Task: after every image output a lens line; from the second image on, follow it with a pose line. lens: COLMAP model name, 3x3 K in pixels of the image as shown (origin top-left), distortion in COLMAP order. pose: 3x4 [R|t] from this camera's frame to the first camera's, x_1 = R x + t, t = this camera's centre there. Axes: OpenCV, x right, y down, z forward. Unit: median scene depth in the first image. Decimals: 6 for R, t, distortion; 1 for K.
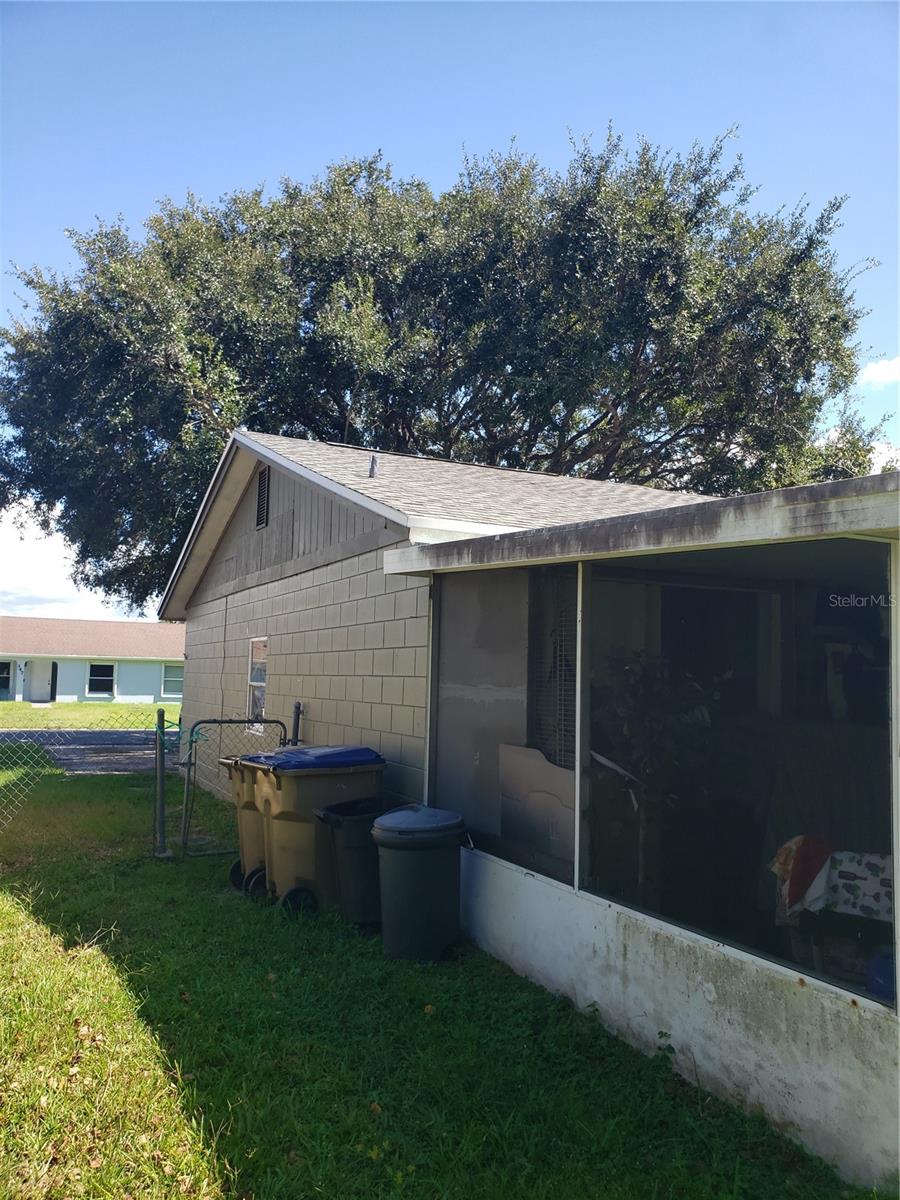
lens RADIAL K [[931.0, 0, 450.1], [0, 931.0, 599.1], [0, 0, 1]] dist [0.009606, 0.010591]
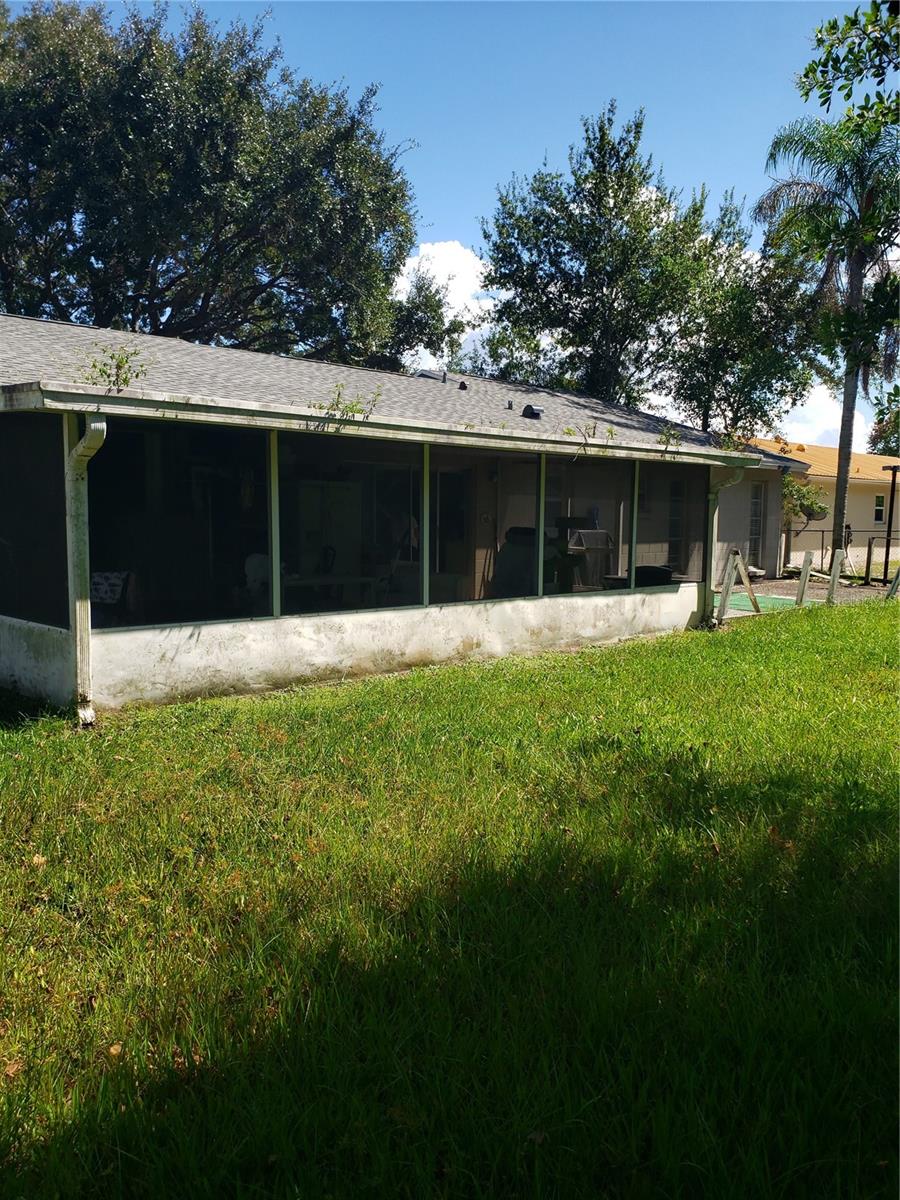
lens RADIAL K [[931.0, 0, 449.8], [0, 931.0, 601.6], [0, 0, 1]] dist [0.009606, 0.010591]
pose [[0.948889, -0.055577, 0.310678, 0.112295], [-0.000963, 0.983859, 0.178945, -0.004372], [-0.315608, -0.170098, 0.933519, -0.233362]]
